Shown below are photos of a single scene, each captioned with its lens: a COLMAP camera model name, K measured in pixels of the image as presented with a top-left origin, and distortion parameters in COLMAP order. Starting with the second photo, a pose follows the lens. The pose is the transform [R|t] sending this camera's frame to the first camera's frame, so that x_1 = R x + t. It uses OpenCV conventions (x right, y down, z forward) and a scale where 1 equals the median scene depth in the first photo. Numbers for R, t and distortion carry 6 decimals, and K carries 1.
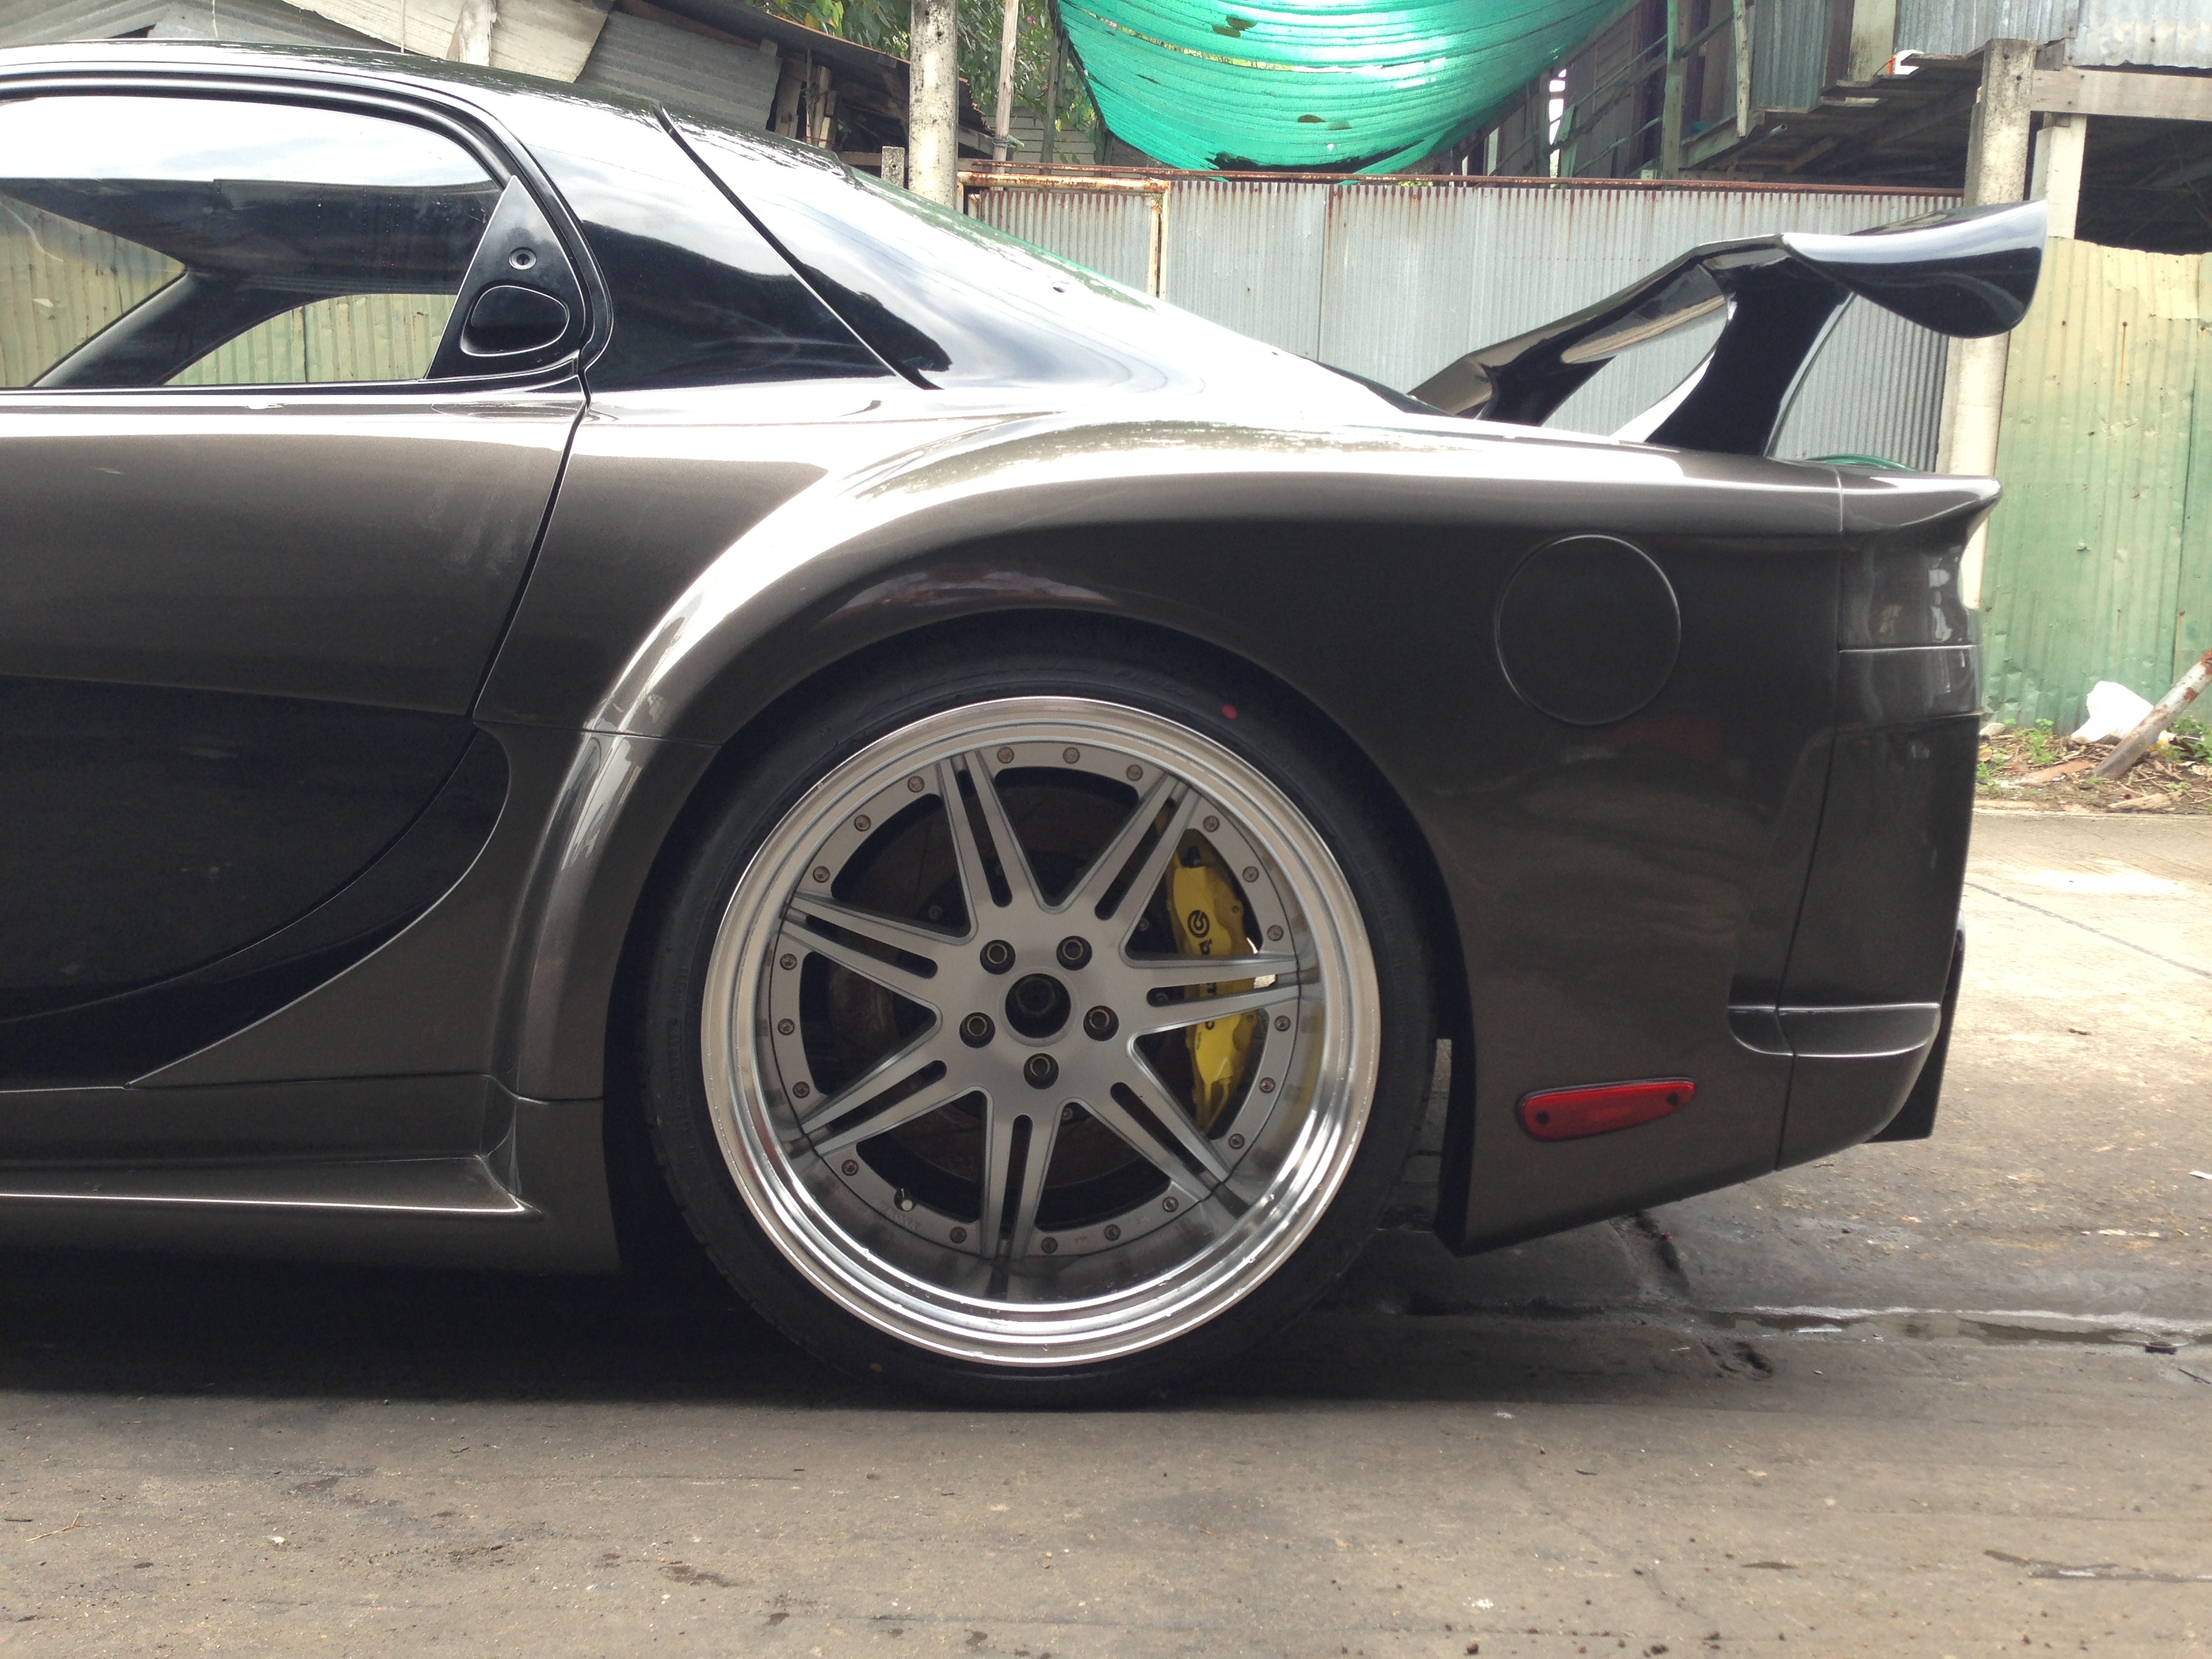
lens RADIAL K [[2035.7, 0, 1108.5], [0, 2035.7, 817.2], [0, 0, 1]] dist [0.056800, 0.000000]
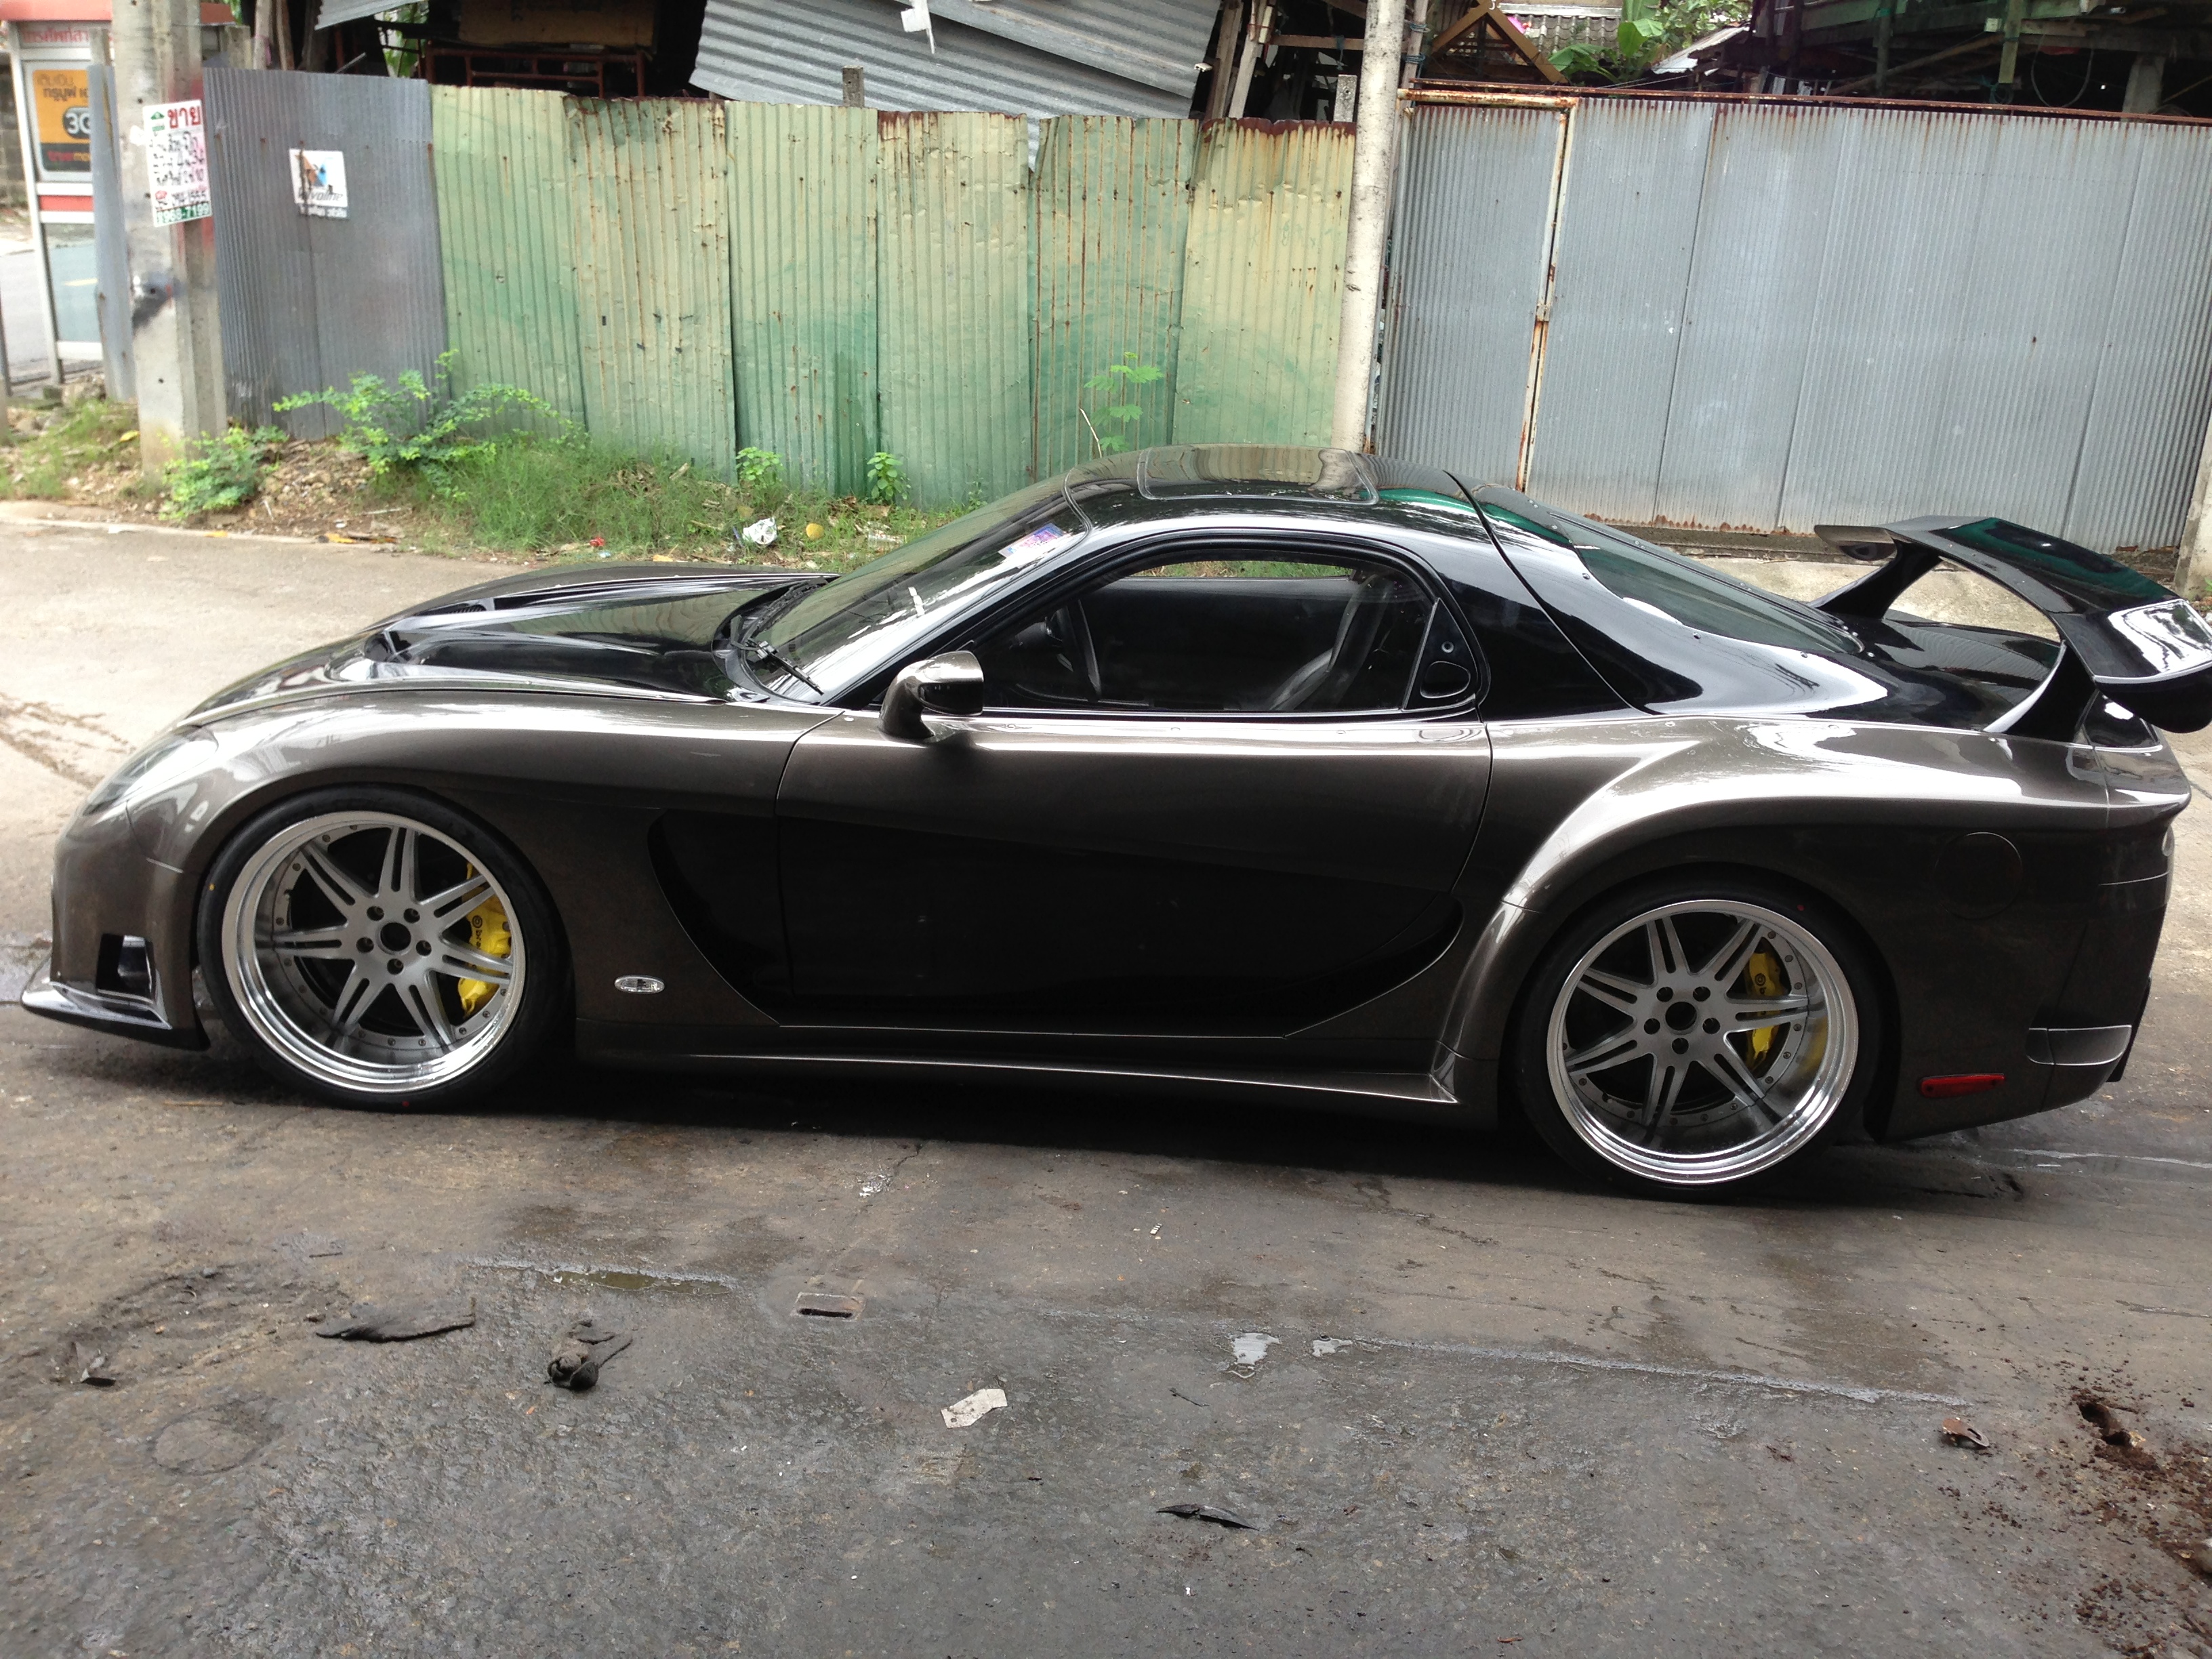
lens RADIAL K [[2035.7, 0, 1137.7], [0, 2035.7, 832.7], [0, 0, 1]] dist [0.056800, 0.000000]
pose [[0.995166, 0.045833, -0.086860, -0.334666], [-0.028483, 0.981106, 0.191363, -0.385709], [0.093990, -0.187964, 0.977668, -0.871723]]
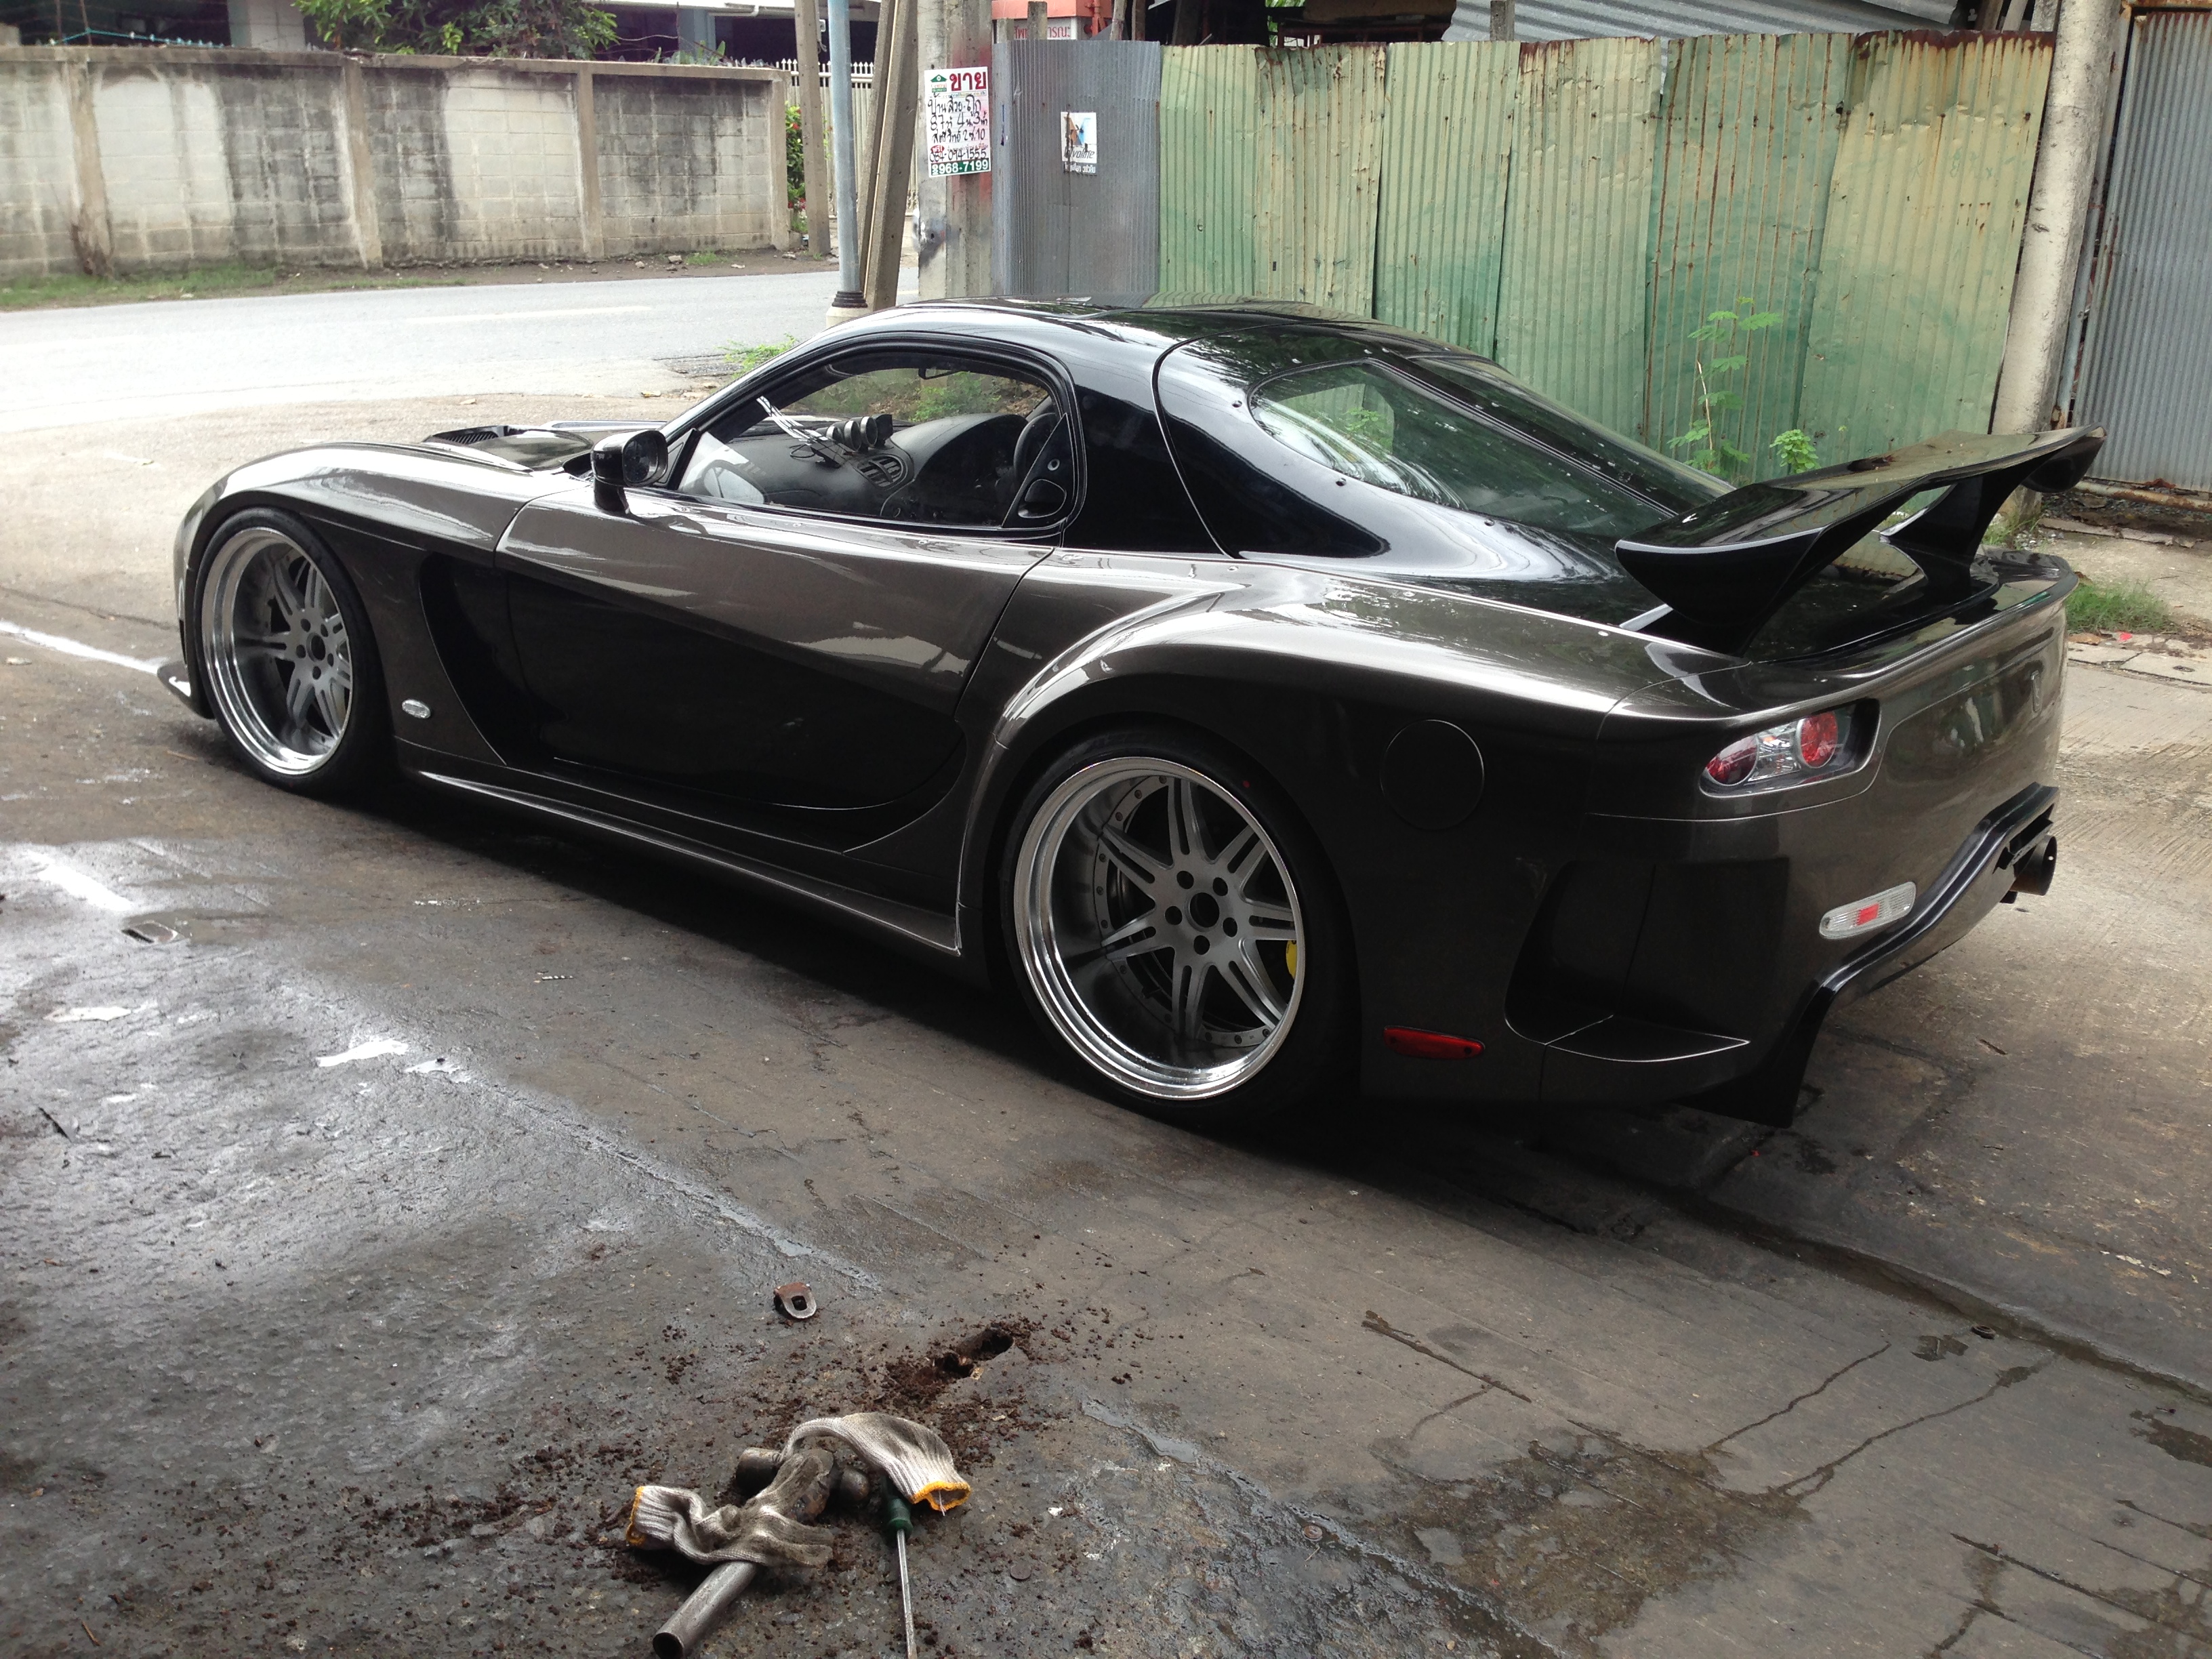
lens RADIAL K [[2035.7, 0, 1103.0], [0, 2035.7, 840.3], [0, 0, 1]] dist [0.056800, 0.000000]
pose [[0.759658, 0.205762, -0.616913, 0.805042], [-0.092464, 0.973163, 0.210724, -0.274925], [0.643716, -0.103036, 0.758297, -0.351165]]
